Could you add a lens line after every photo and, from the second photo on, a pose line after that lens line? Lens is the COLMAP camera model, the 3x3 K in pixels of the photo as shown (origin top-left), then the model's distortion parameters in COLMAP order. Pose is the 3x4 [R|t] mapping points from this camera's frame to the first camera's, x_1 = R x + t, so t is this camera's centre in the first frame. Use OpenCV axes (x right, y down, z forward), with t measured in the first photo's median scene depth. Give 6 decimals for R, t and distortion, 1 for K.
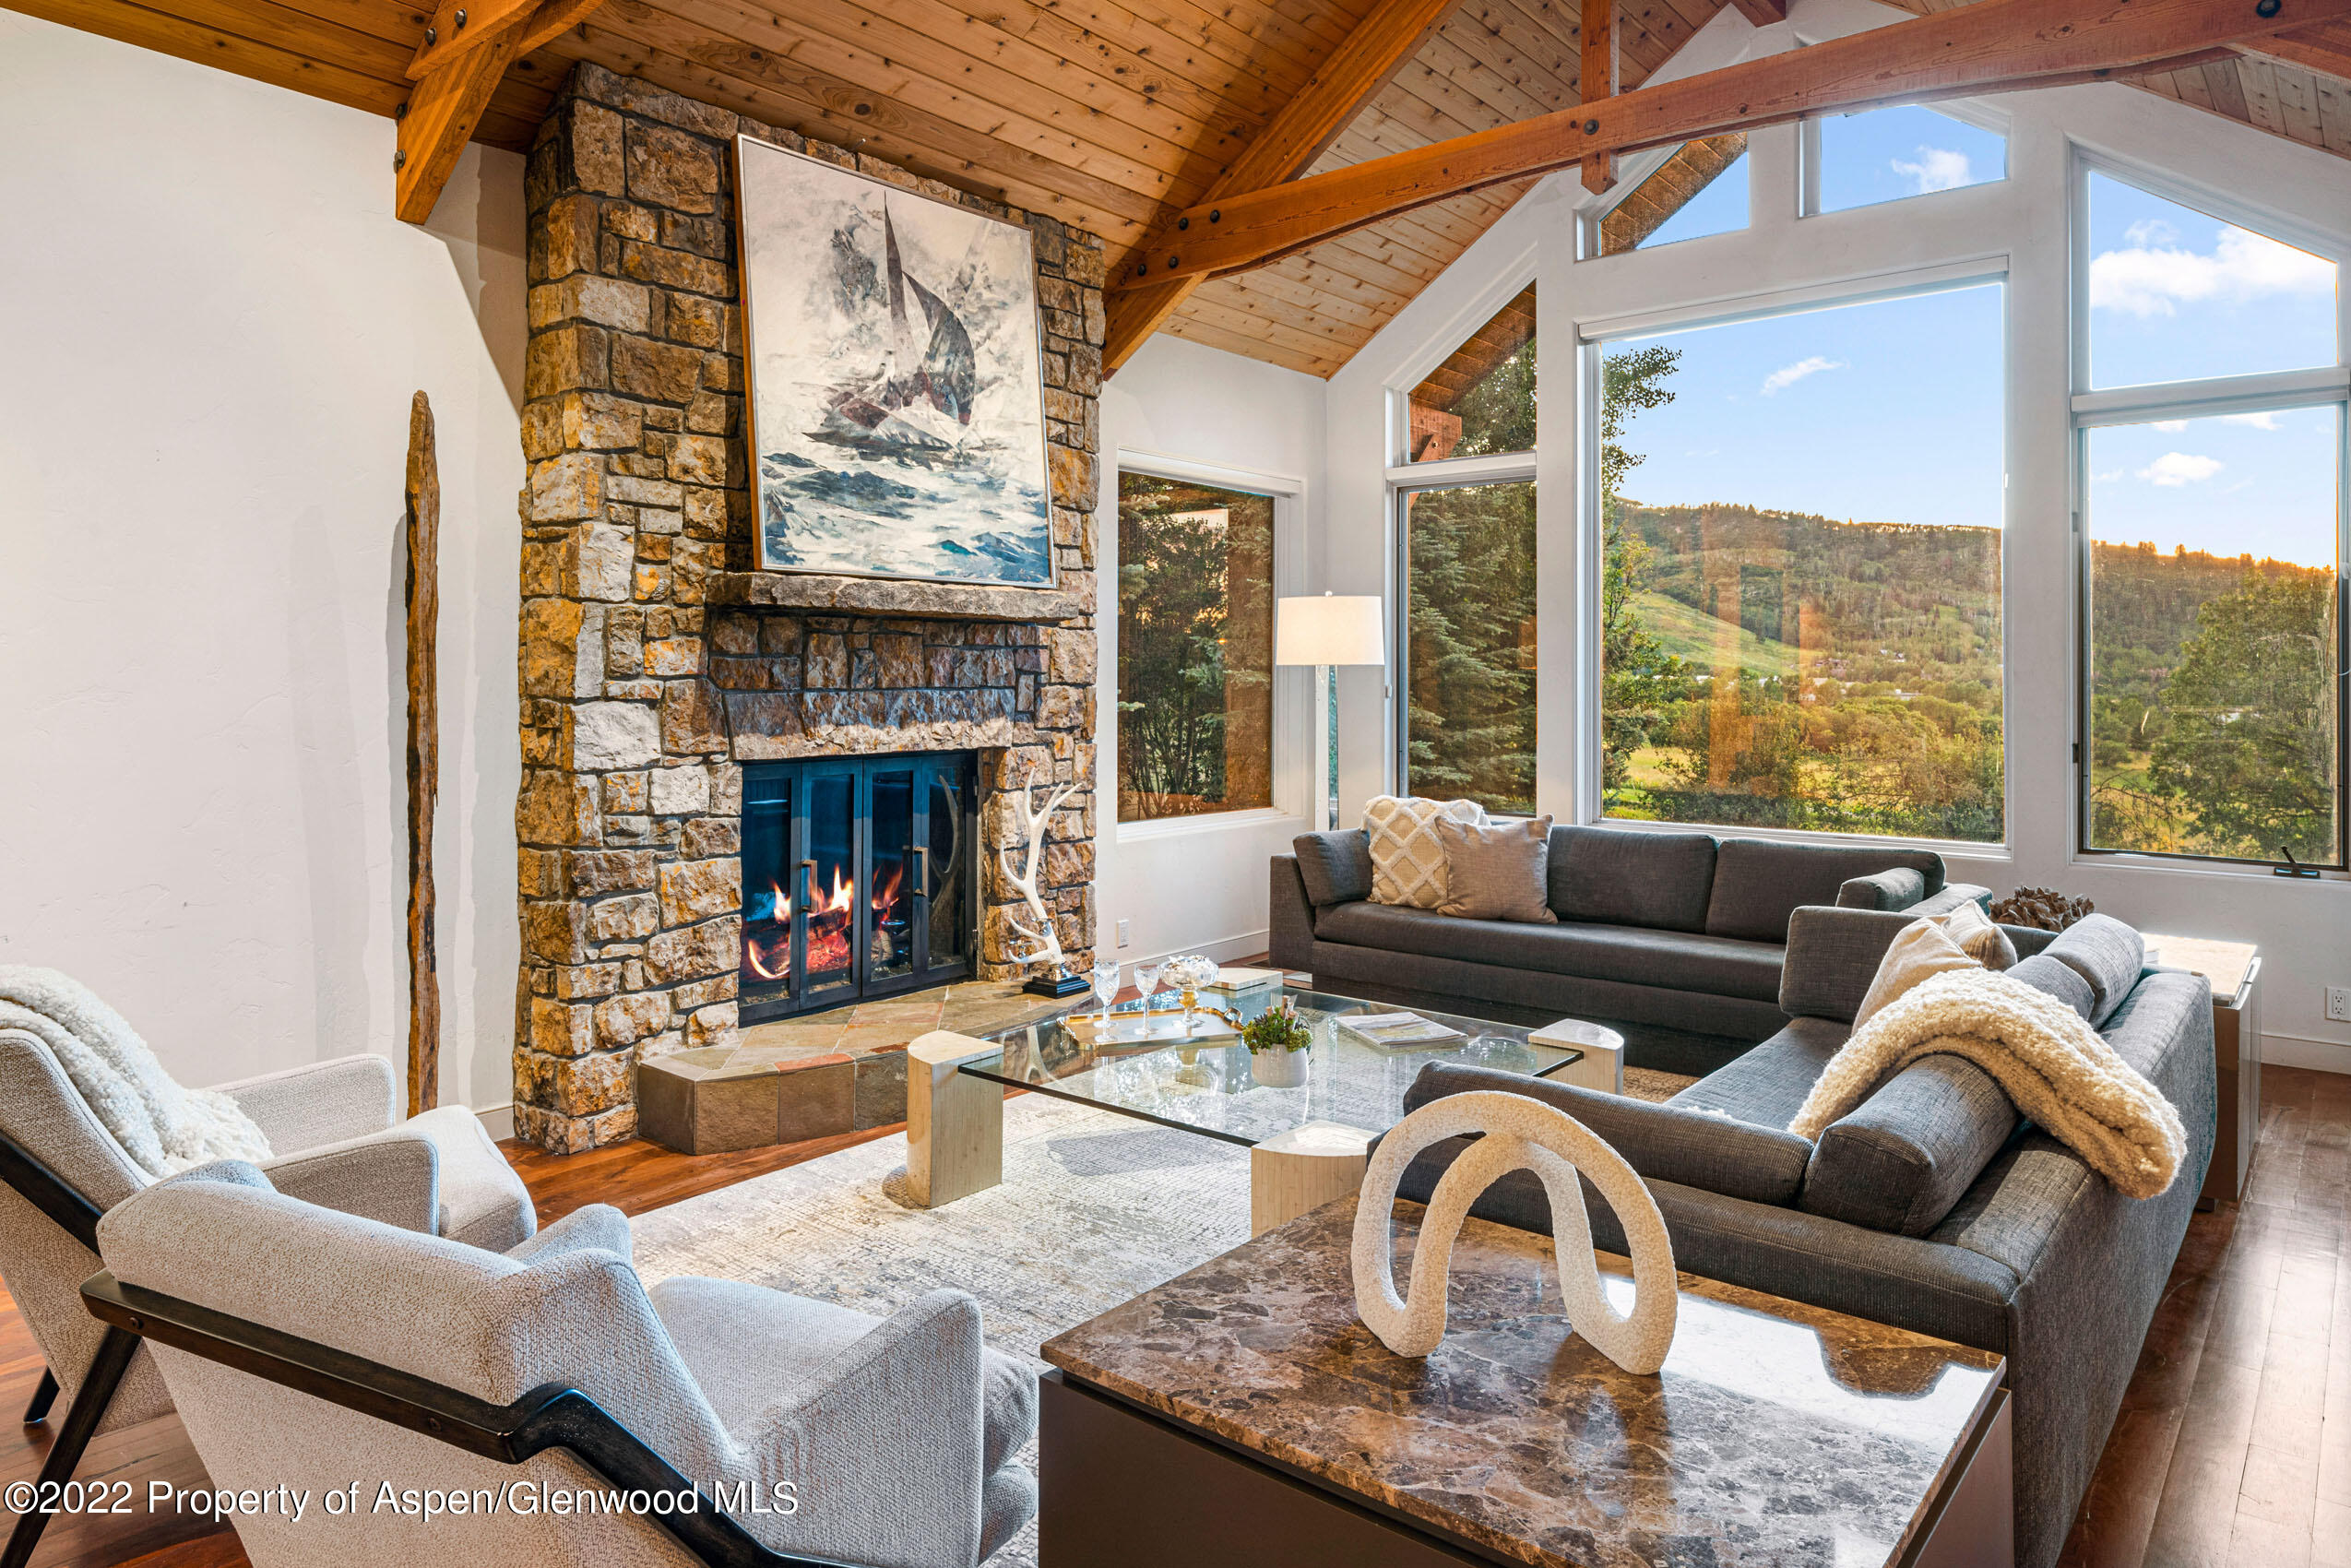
lens RADIAL K [[1479.9, 0, 1201.8], [0, 1479.9, 652.7], [0, 0, 1]] dist [-0.005946, 0.003908]
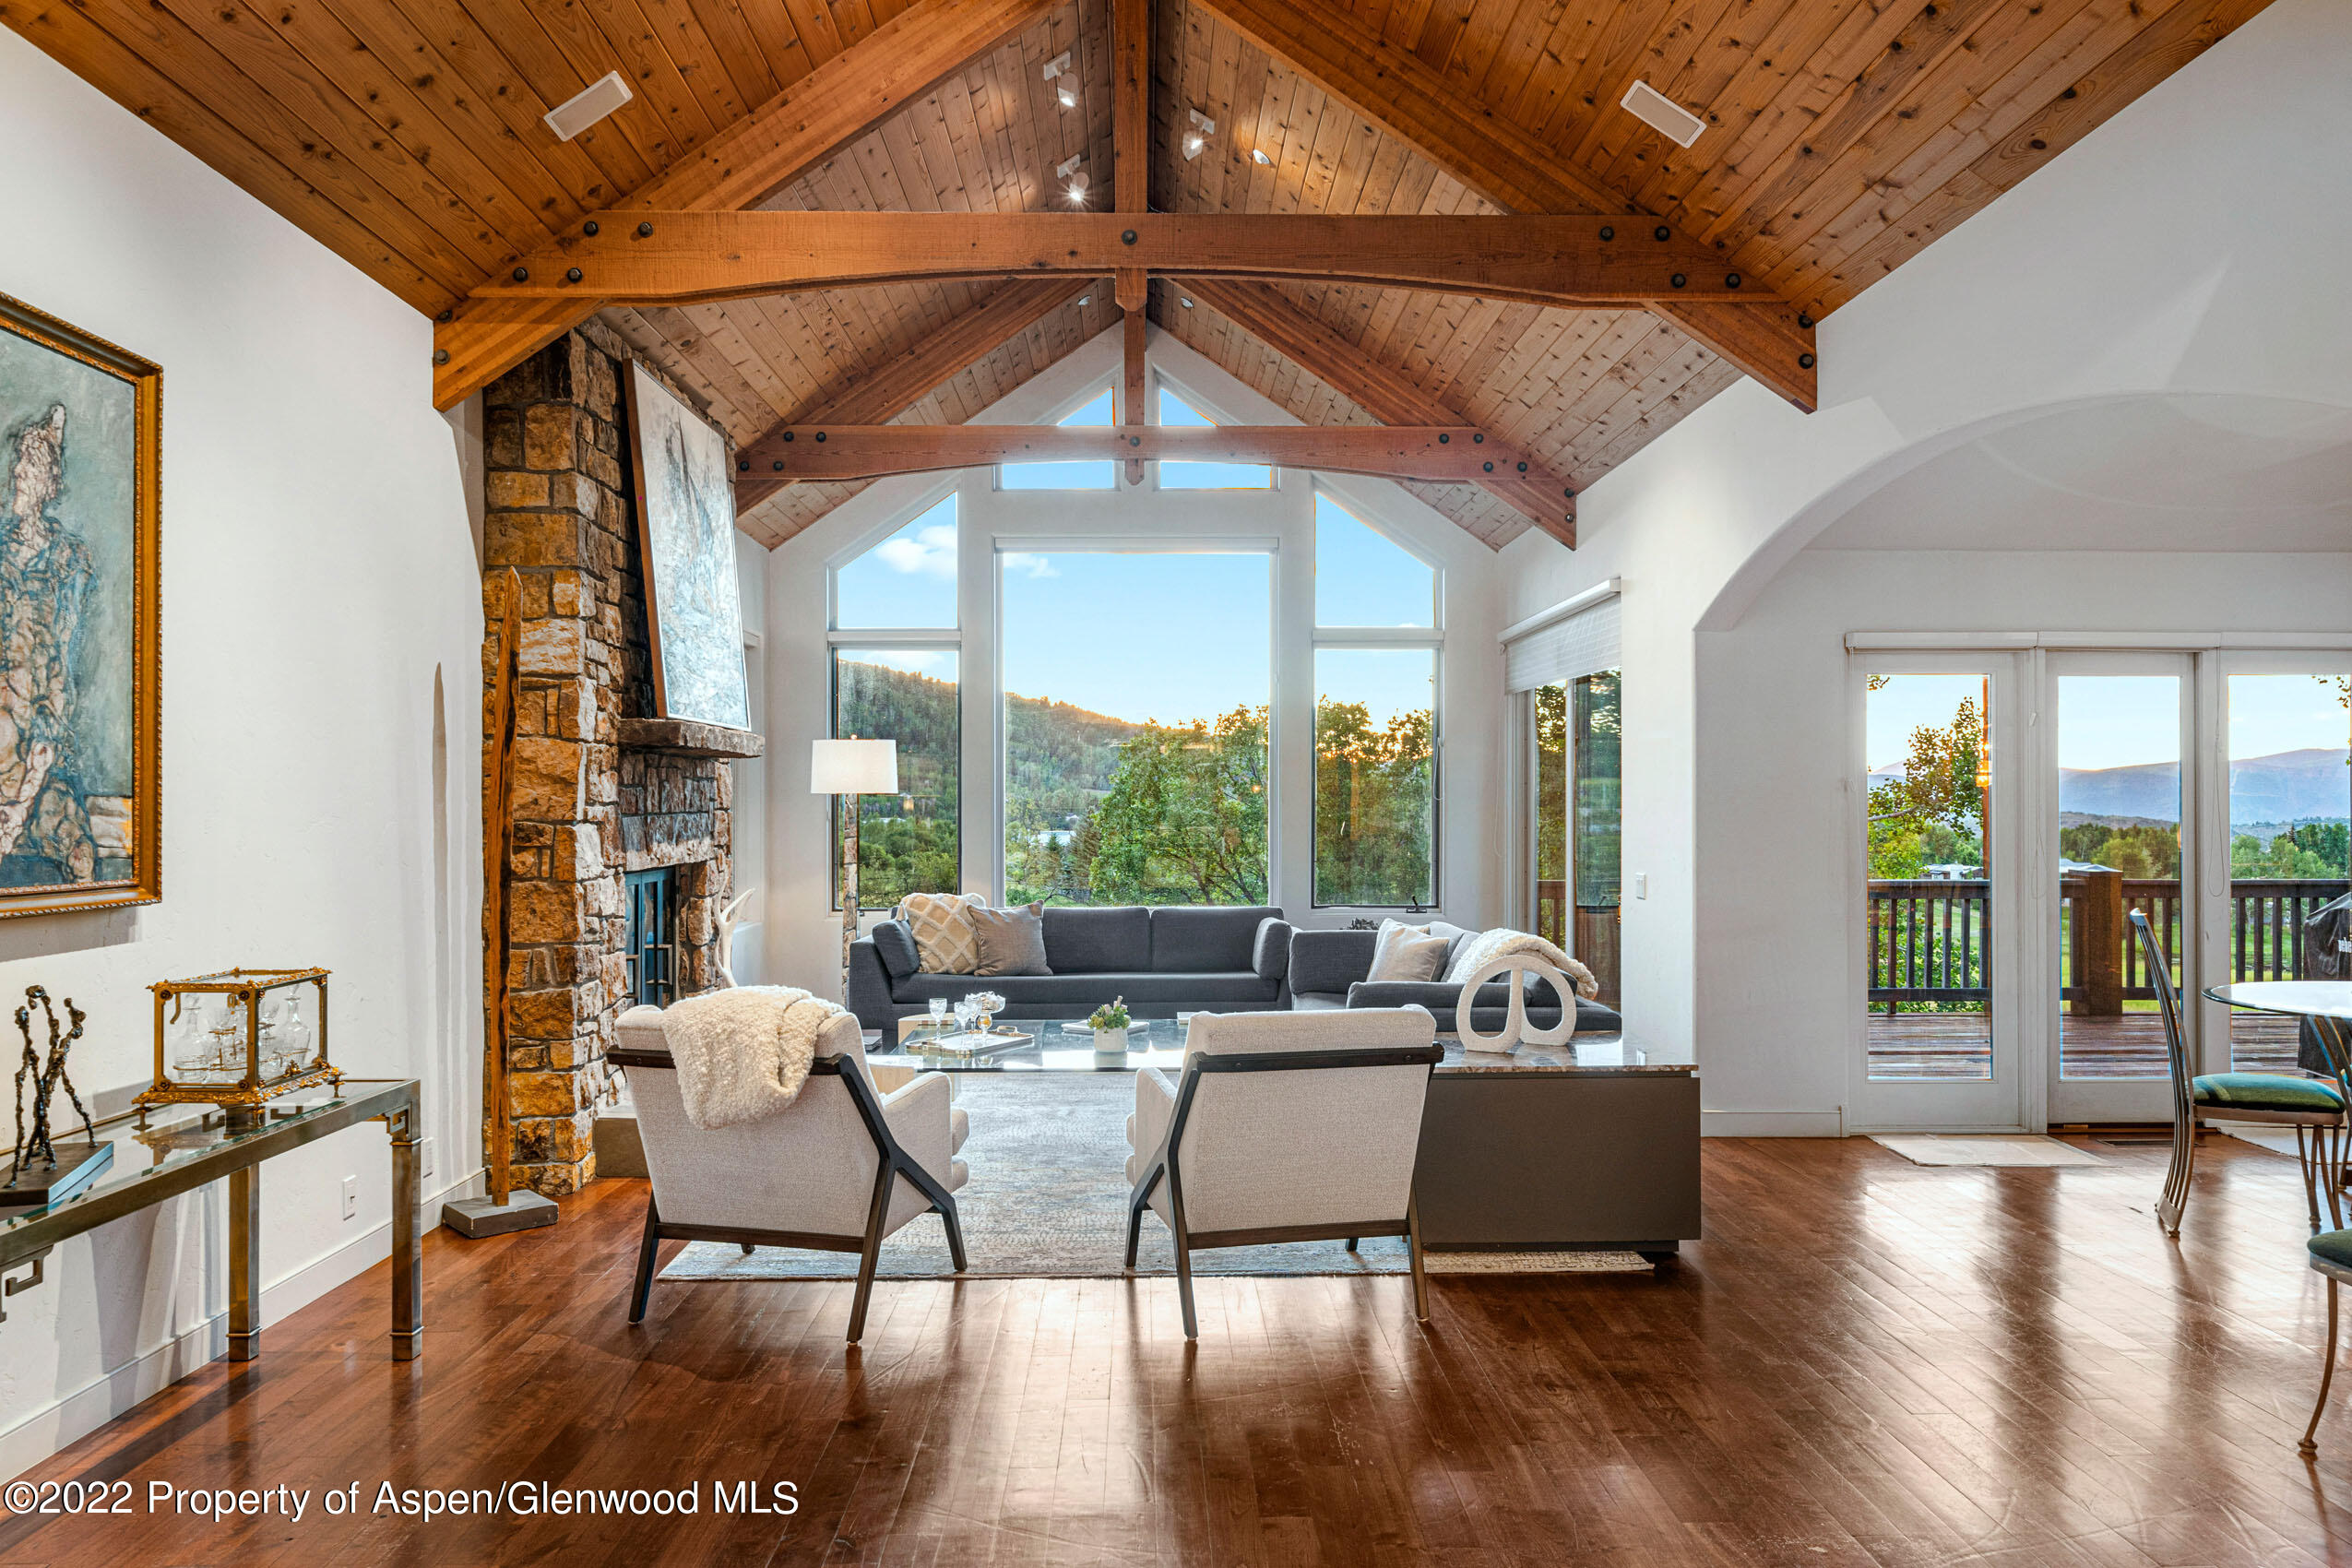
lens RADIAL K [[1597.3, 0, 1173.4], [0, 1597.3, 795.3], [0, 0, 1]] dist [-0.008449, 0.001187]
pose [[0.760599, -0.000138, 0.649223, -0.663742], [-0.006408, 0.999950, 0.007720, -0.002570], [-0.649191, -0.010032, 0.760559, -0.237865]]
